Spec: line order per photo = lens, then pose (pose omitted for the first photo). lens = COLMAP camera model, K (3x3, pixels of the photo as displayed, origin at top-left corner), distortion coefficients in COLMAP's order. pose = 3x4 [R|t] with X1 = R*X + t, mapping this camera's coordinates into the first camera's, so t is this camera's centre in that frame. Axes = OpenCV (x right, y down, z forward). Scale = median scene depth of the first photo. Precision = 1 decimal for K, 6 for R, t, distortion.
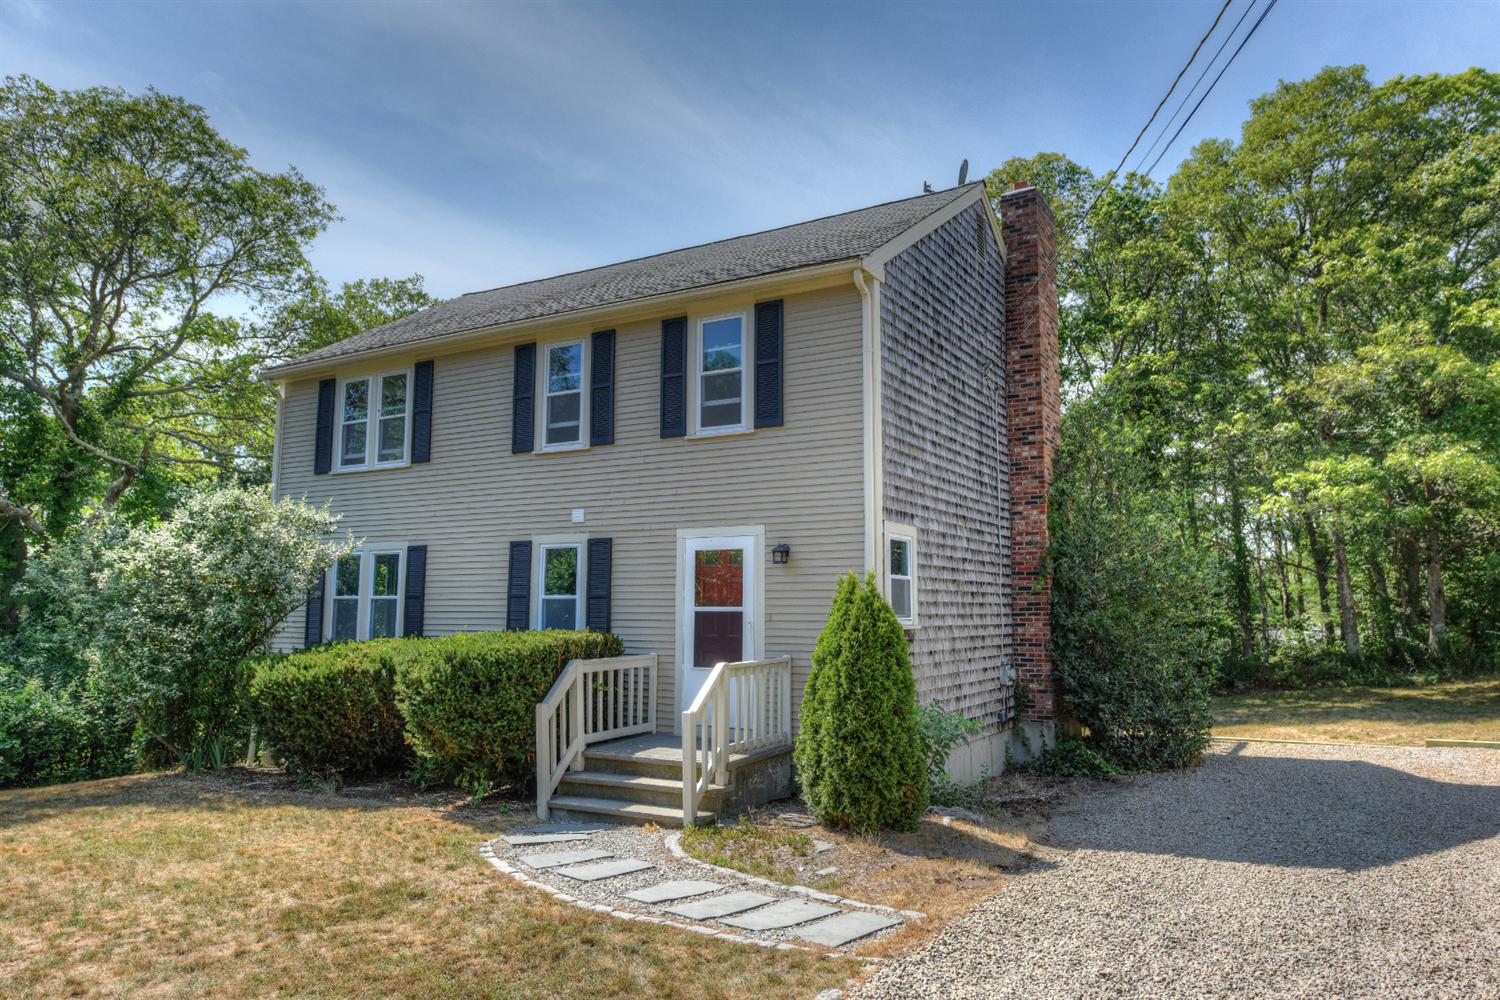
lens RADIAL K [[1007.8, 0, 747.3], [0, 1007.8, 490.7], [0, 0, 1]] dist [0.003282, 0.001109]
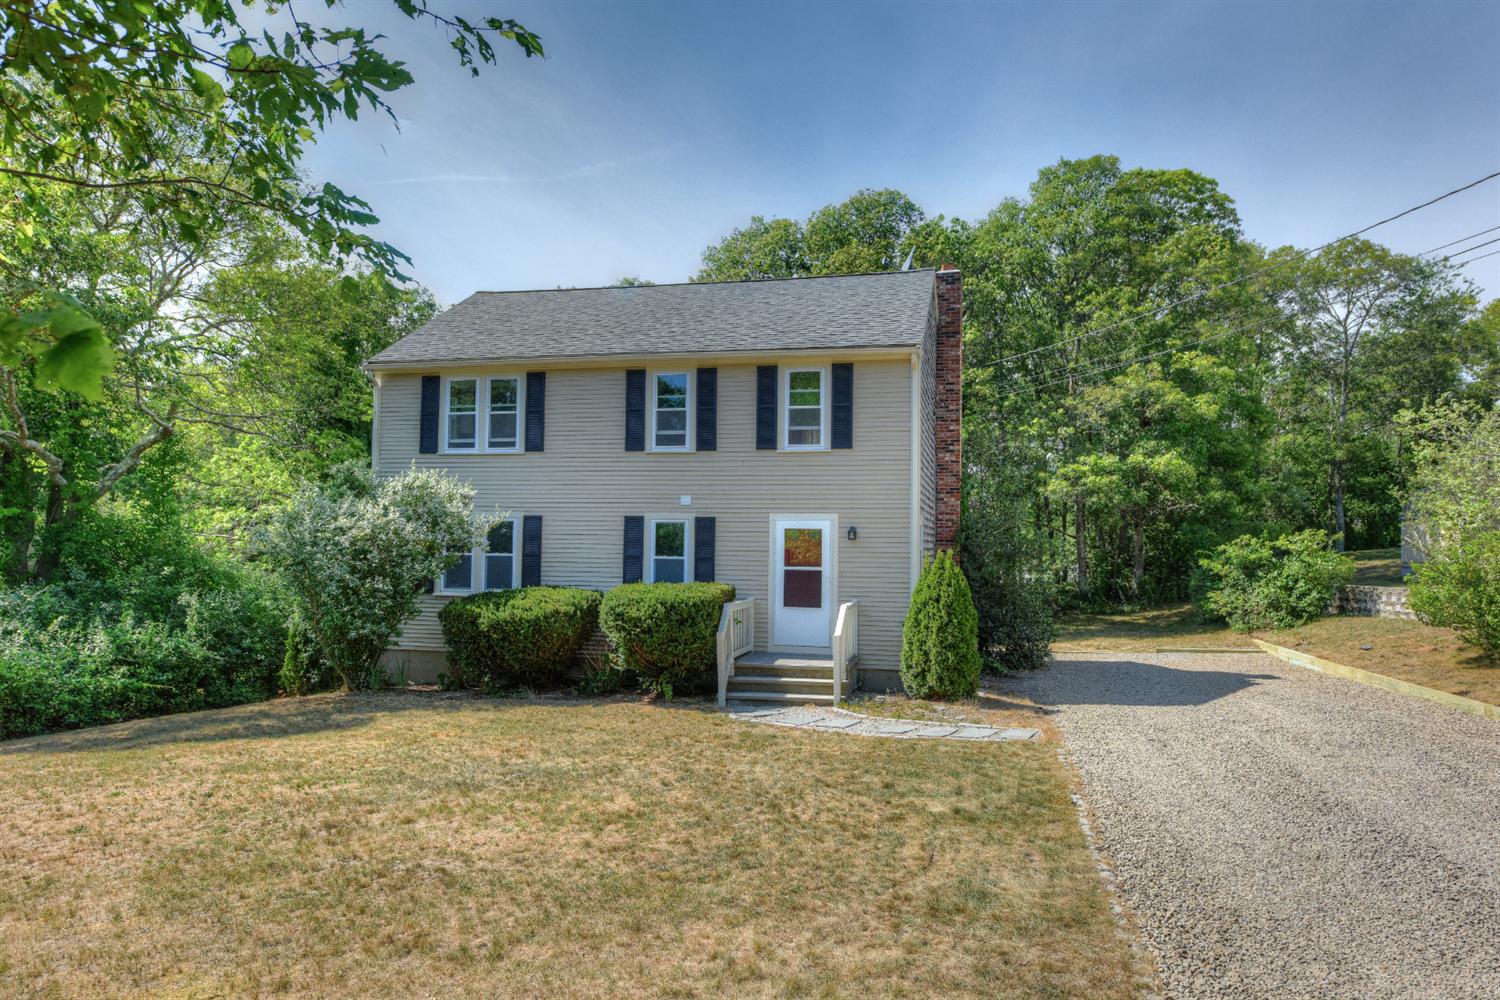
lens RADIAL K [[1014.7, 0, 750.0], [0, 1014.7, 500.0], [0, 0, 1]] dist [-0.005027, -0.000022]
pose [[0.956251, 0.022276, 0.291698, -0.461422], [-0.044037, 0.996696, 0.068251, -0.070709], [-0.289213, -0.078111, 0.954073, -0.345194]]
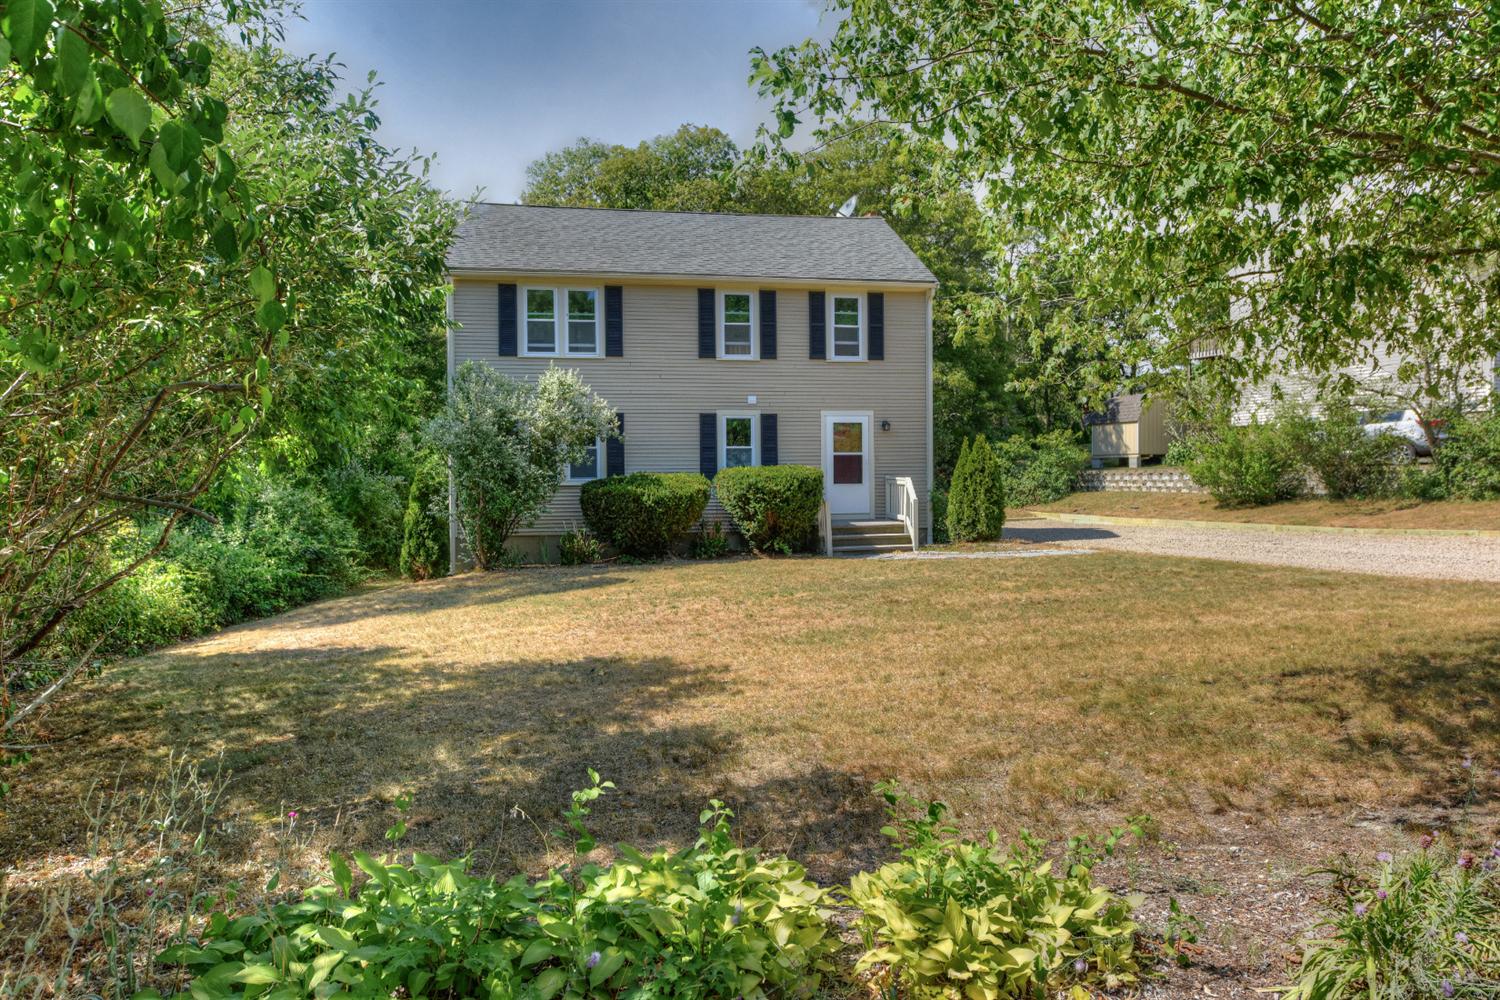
lens RADIAL K [[1007.8, 0, 747.3], [0, 1007.8, 490.7], [0, 0, 1]] dist [0.003282, 0.001109]
pose [[0.759925, -0.022693, 0.649614, -1.202475], [-0.066974, 0.991338, 0.112978, -0.013672], [-0.646551, -0.129362, 0.751823, -0.278228]]
